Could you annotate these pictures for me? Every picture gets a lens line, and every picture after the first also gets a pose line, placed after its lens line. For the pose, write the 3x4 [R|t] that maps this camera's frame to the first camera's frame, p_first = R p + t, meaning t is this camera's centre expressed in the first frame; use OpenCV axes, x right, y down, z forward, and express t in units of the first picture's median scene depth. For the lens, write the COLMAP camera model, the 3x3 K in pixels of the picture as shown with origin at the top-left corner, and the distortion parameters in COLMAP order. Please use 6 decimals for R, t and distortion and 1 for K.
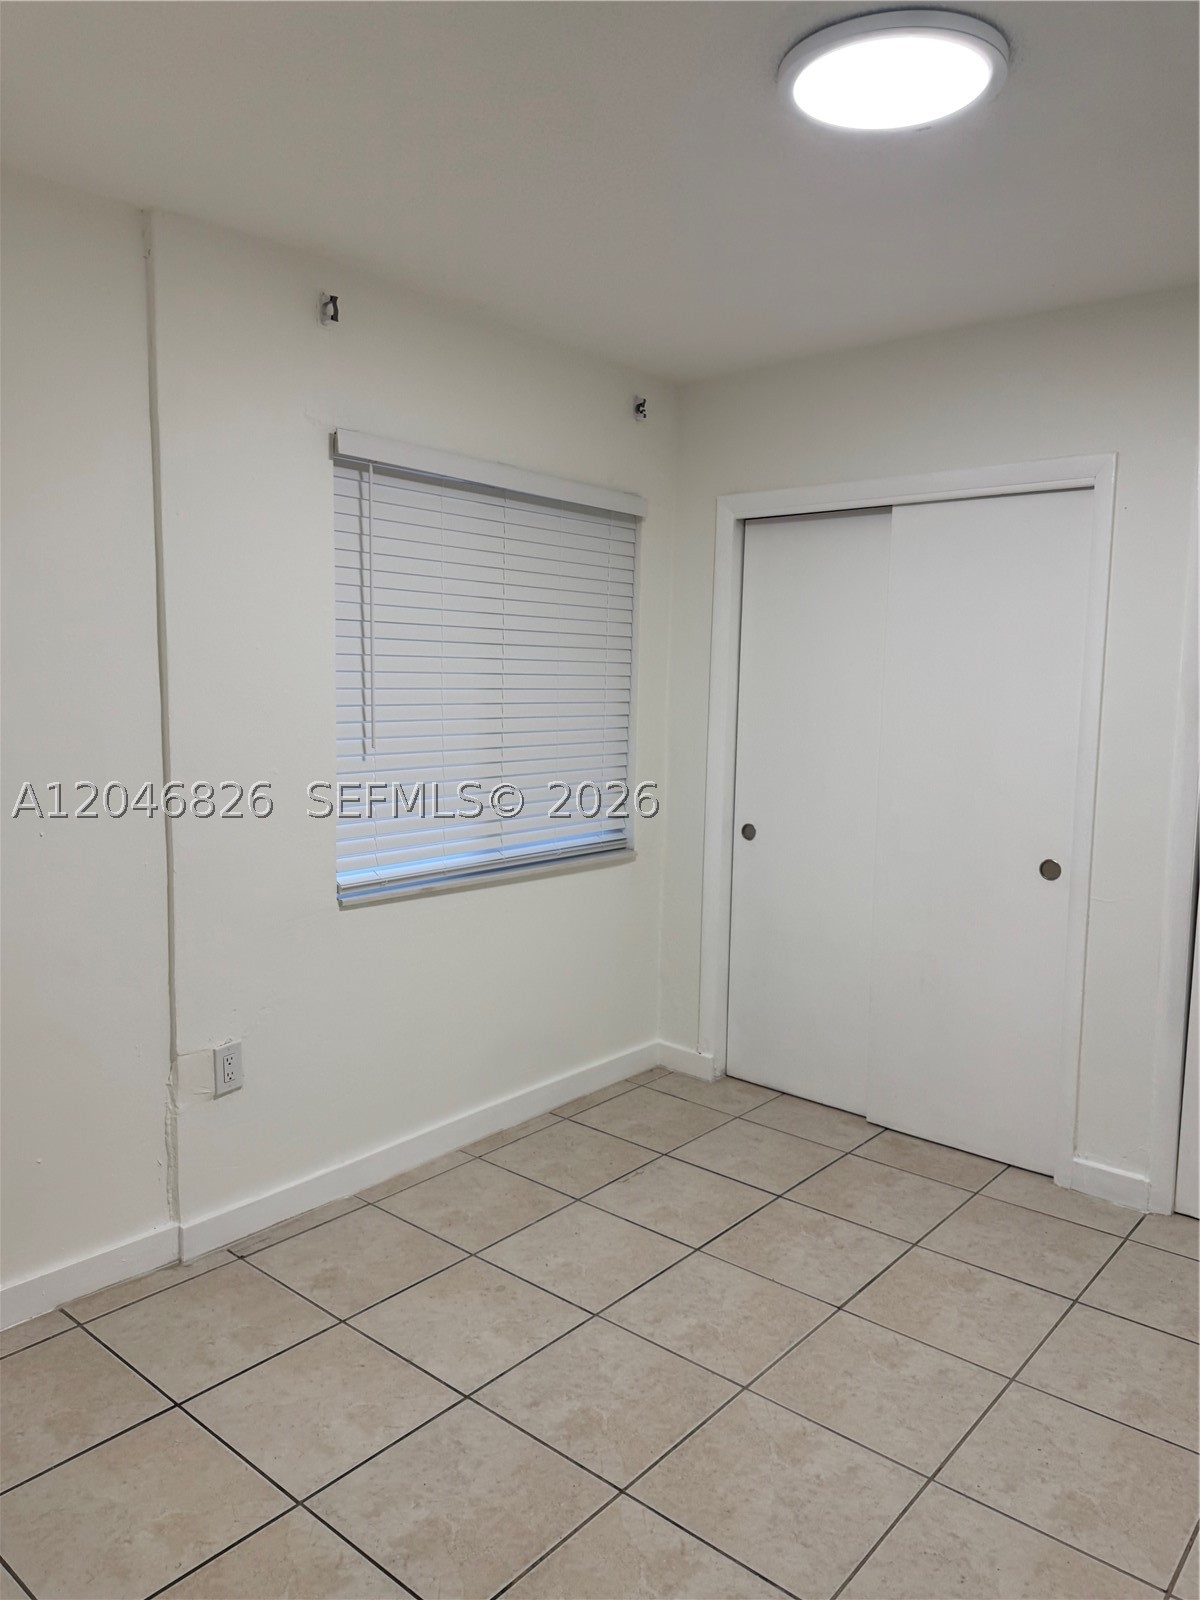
lens RADIAL K [[1144.9, 0, 594.5], [0, 1144.9, 790.7], [0, 0, 1]] dist [0.030110, -0.035372]
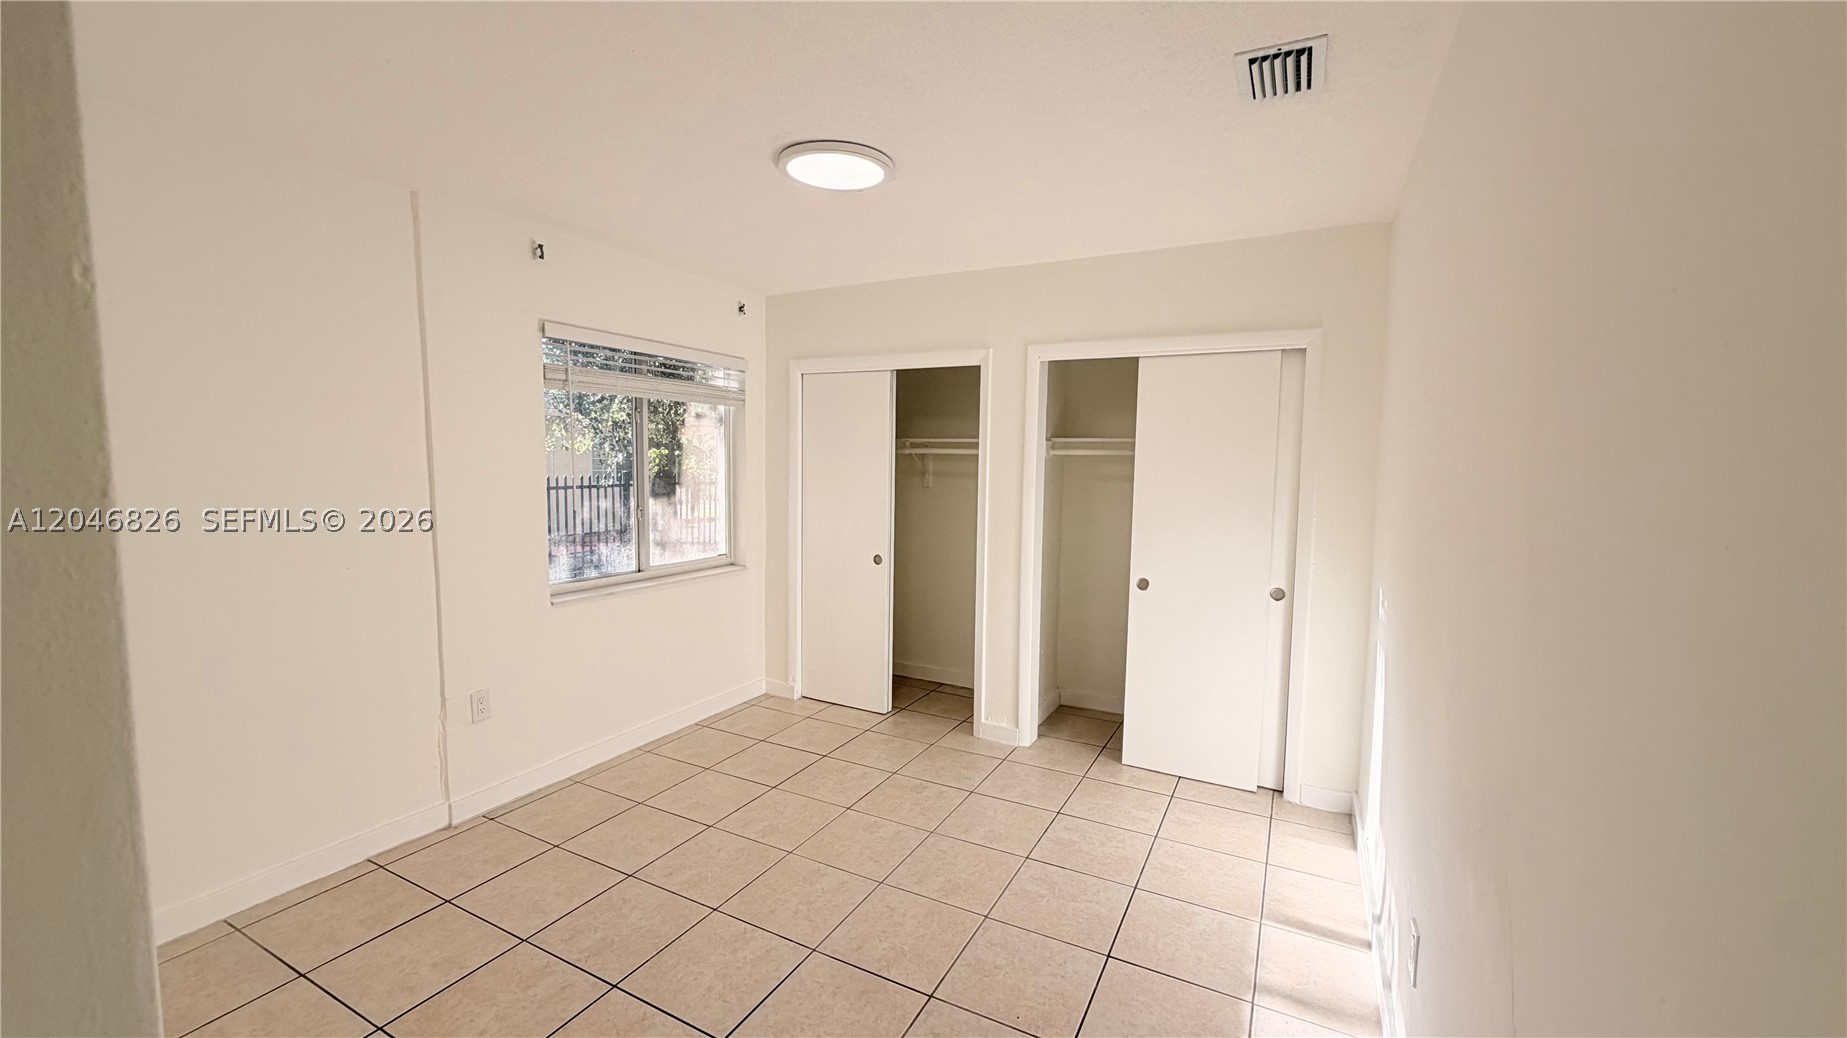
lens RADIAL K [[732.9, 0, 923.3], [0, 732.9, 520.0], [0, 0, 1]] dist [0.002137, 0.000239]
pose [[0.975742, -0.022423, 0.217774, 0.084630], [0.024721, 0.999664, -0.007831, -0.001968], [-0.217525, 0.013025, 0.975968, -0.184176]]
